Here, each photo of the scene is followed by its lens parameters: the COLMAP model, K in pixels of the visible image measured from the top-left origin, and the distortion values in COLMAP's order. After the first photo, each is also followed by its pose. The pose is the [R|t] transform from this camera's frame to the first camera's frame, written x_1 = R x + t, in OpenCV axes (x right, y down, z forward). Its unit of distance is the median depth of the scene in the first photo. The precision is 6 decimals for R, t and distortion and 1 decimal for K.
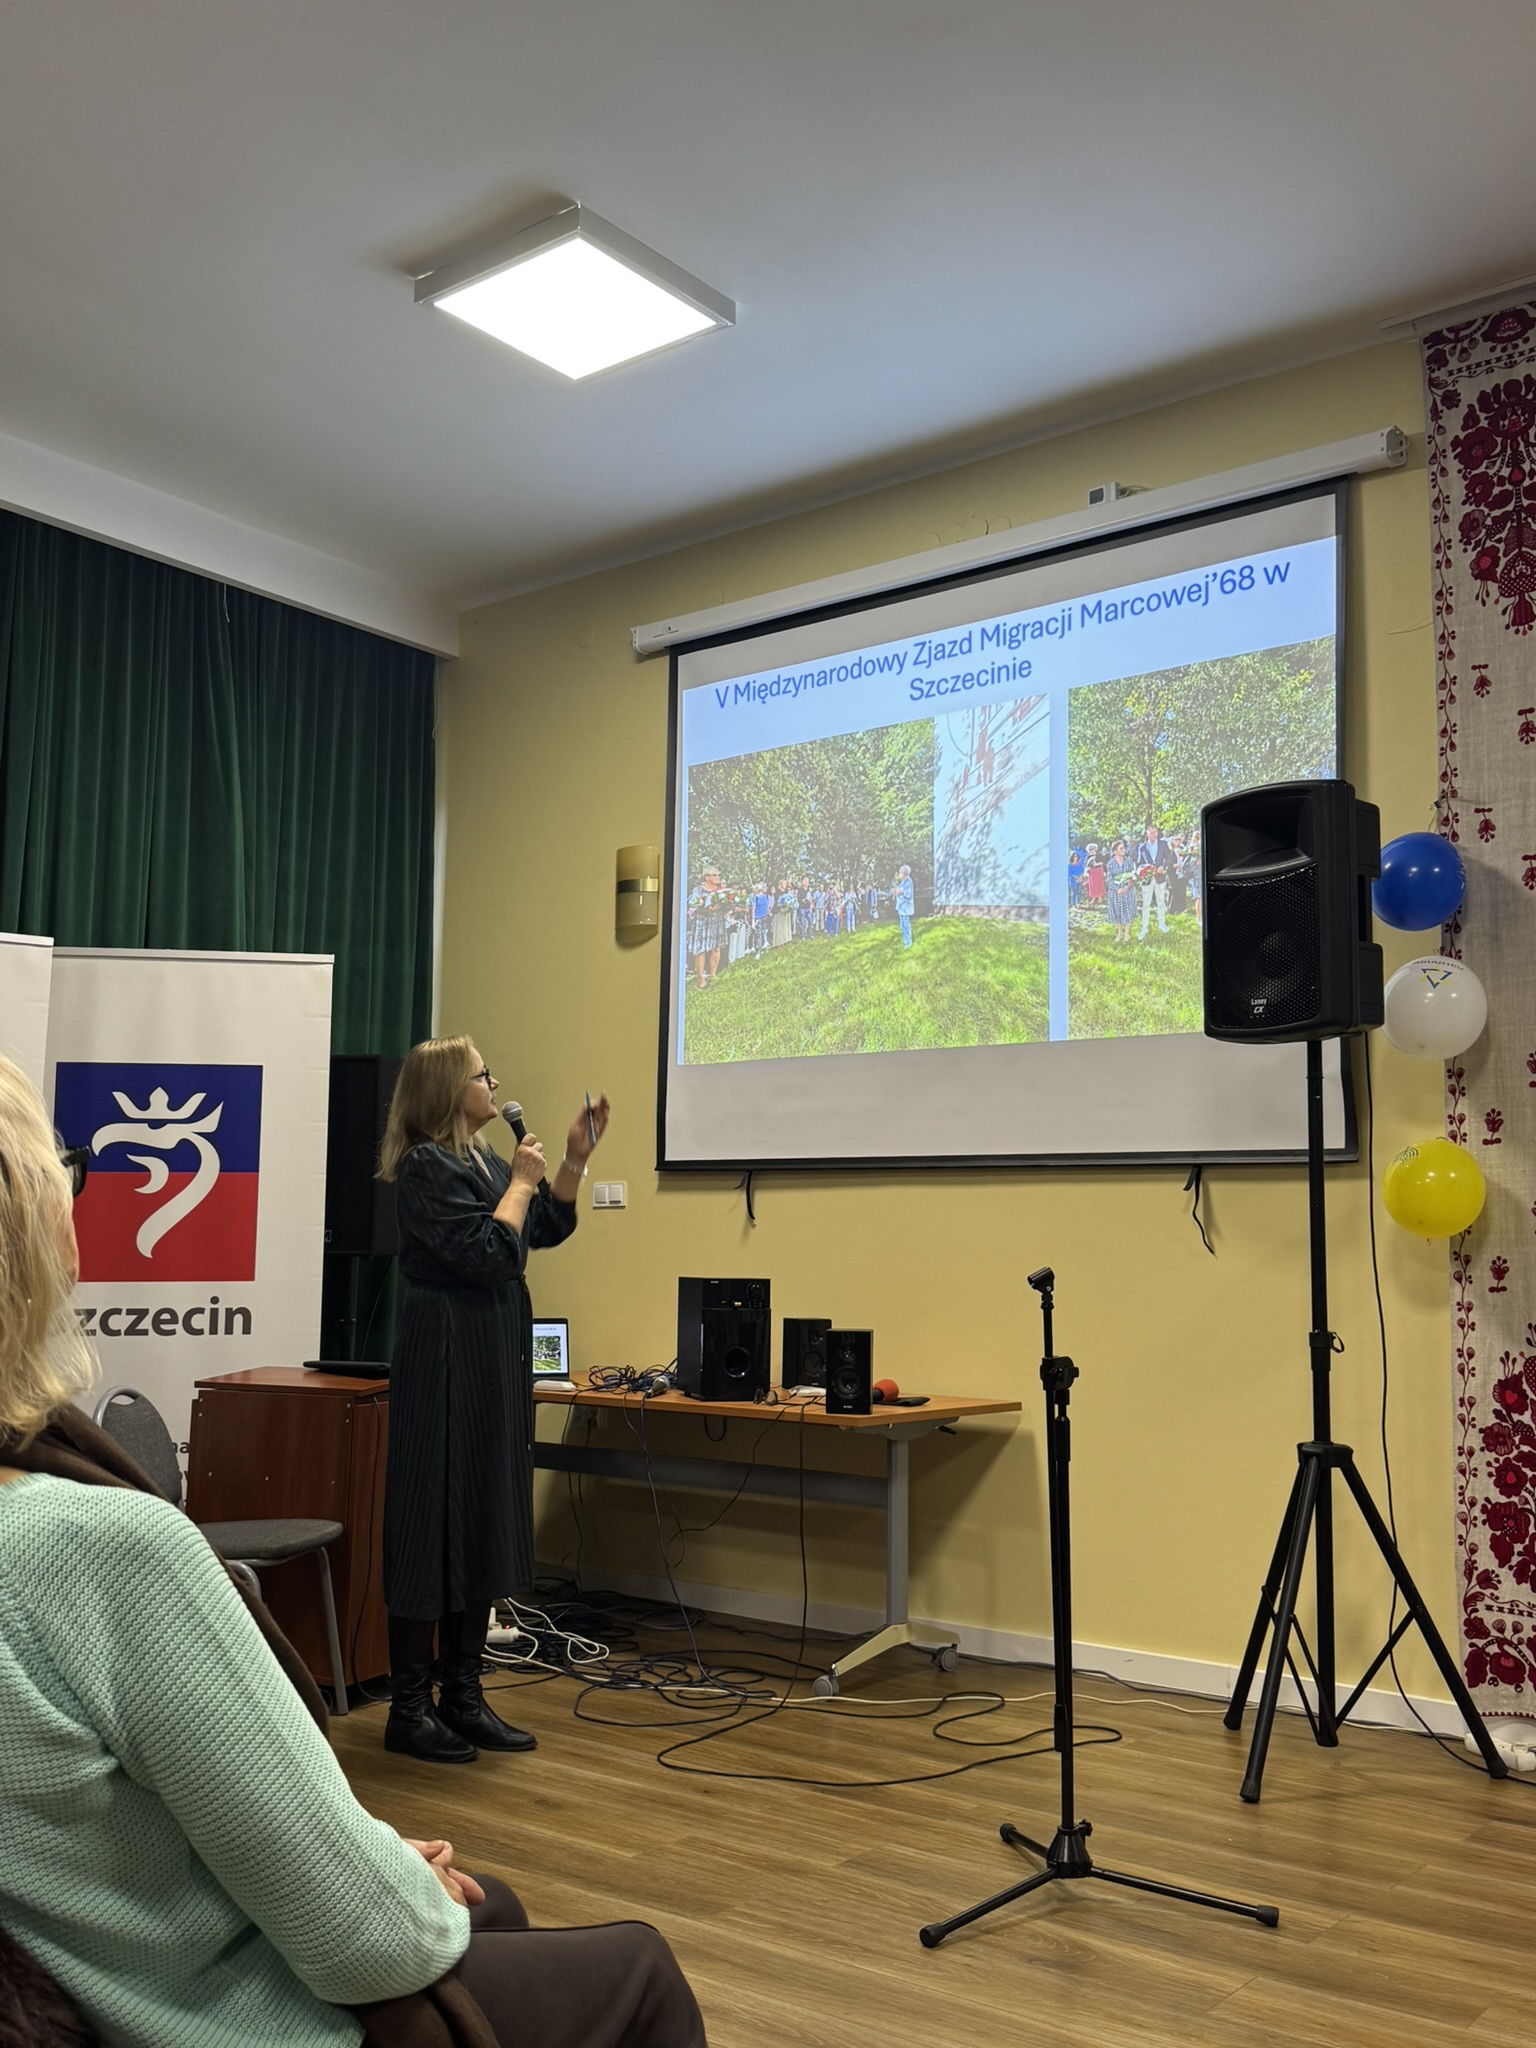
lens RADIAL K [[1935.1, 0, 767.5], [0, 1935.1, 1022.8], [0, 0, 1]] dist [-0.055891, 0.000000]
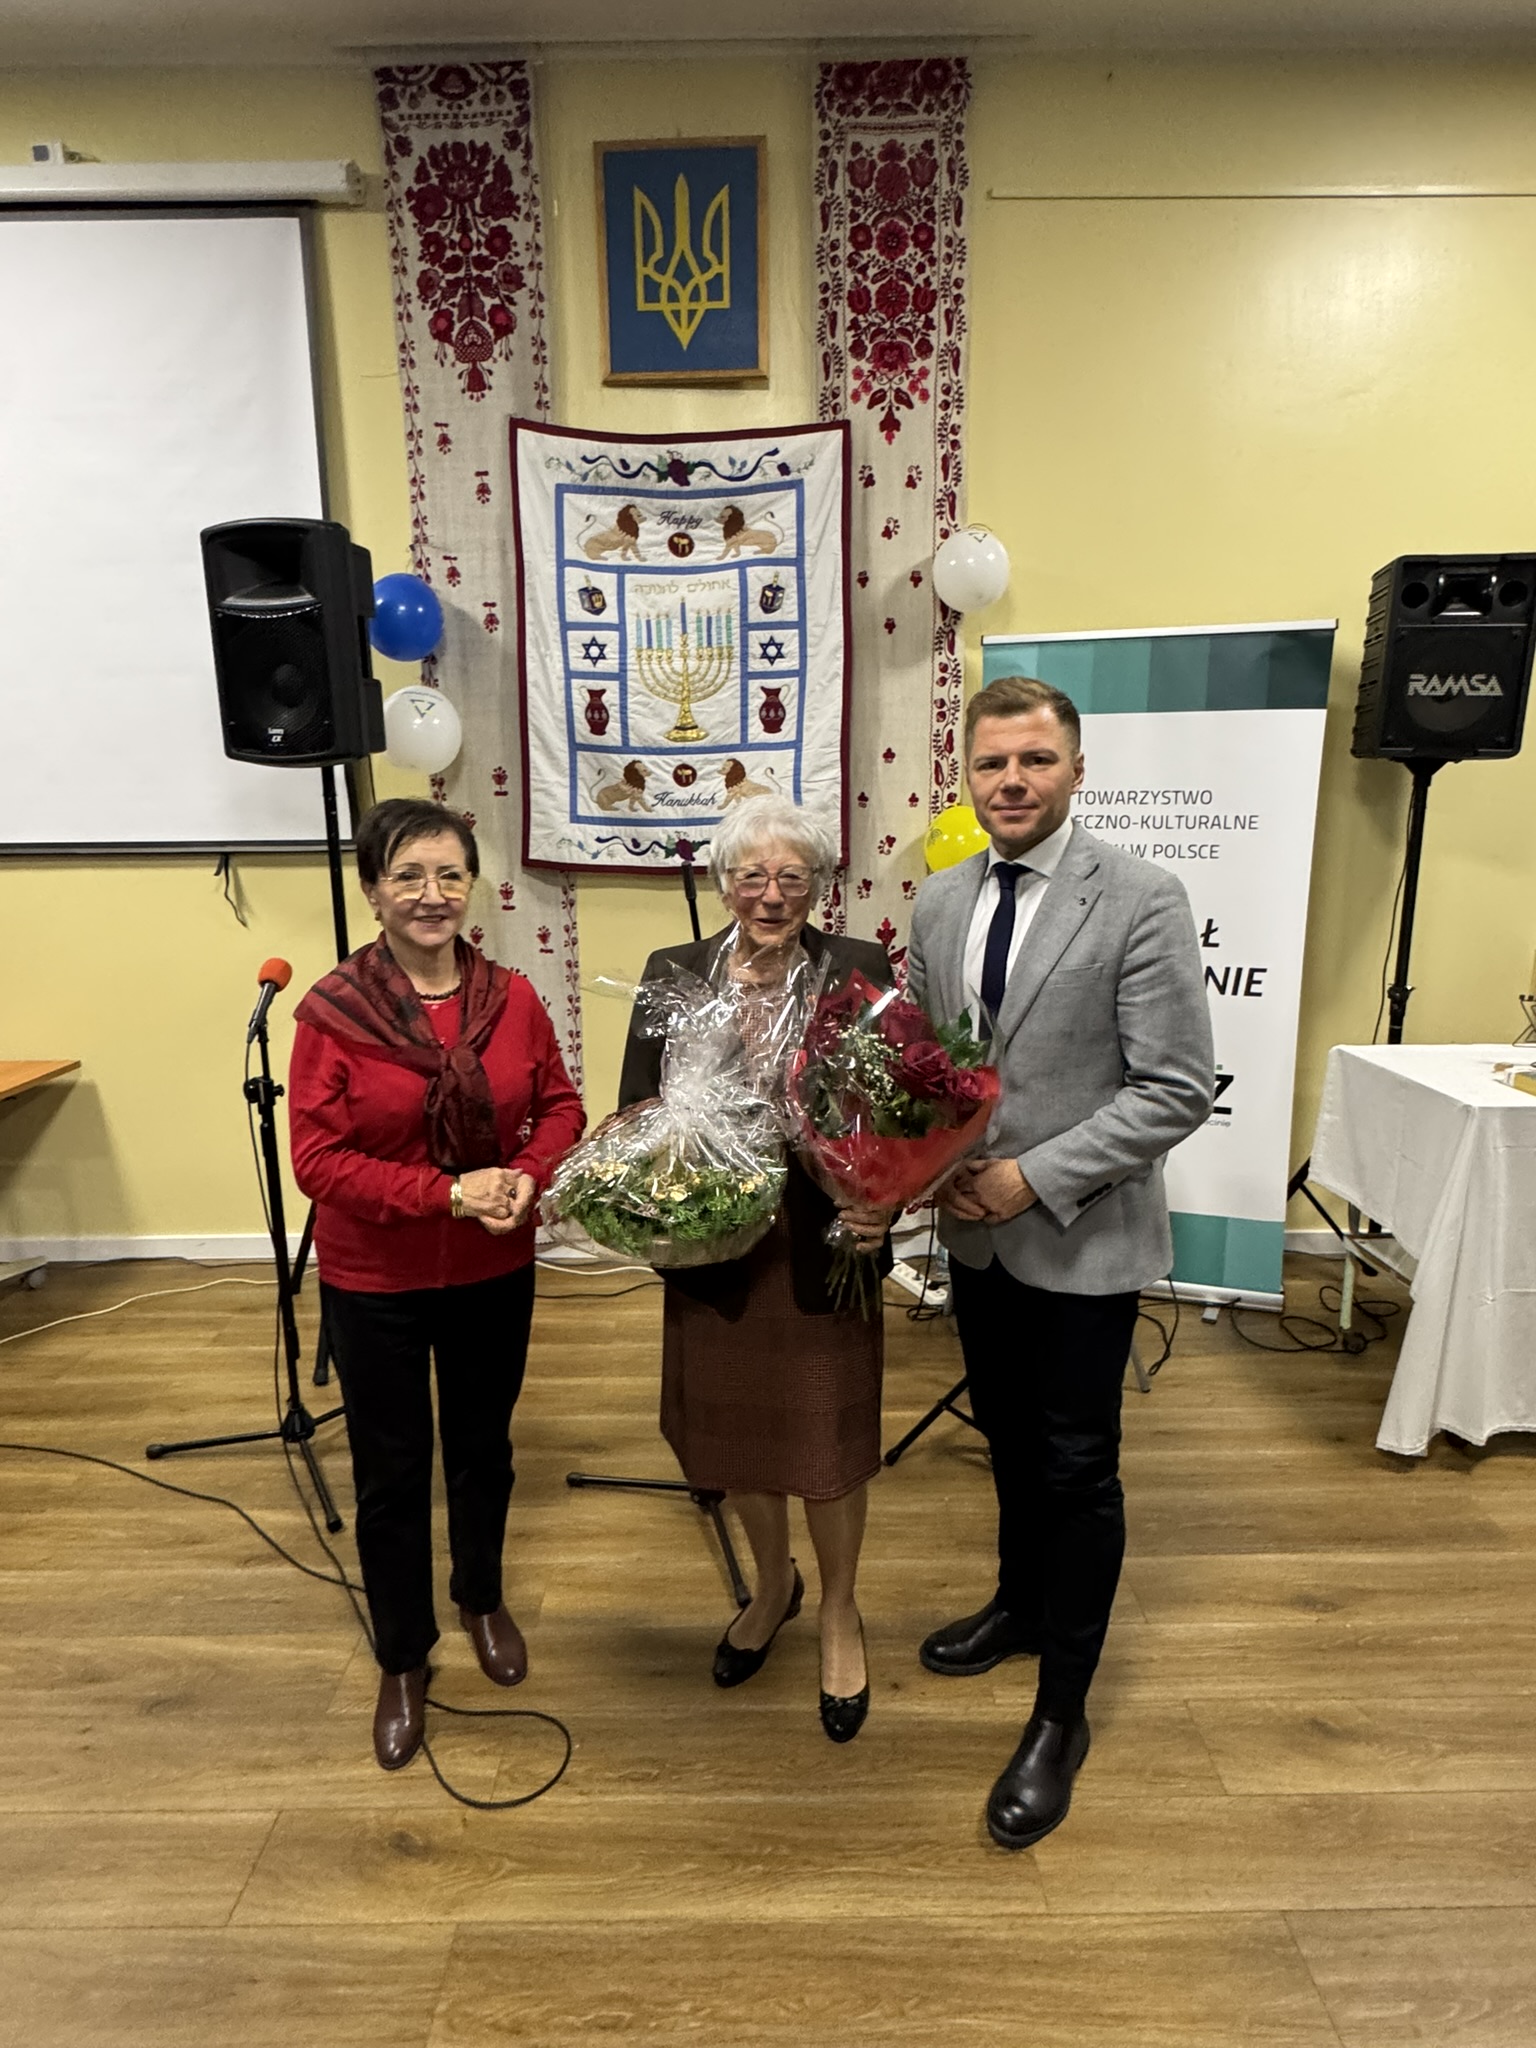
lens RADIAL K [[1147.6, 0, 755.8], [0, 1147.6, 1029.8], [0, 0, 1]] dist [0.012370, -0.001161]
pose [[0.785147, -0.150662, 0.600704, 0.036439], [-0.059456, 0.947140, 0.315264, -0.064808], [-0.616449, -0.283244, 0.734686, 0.238119]]
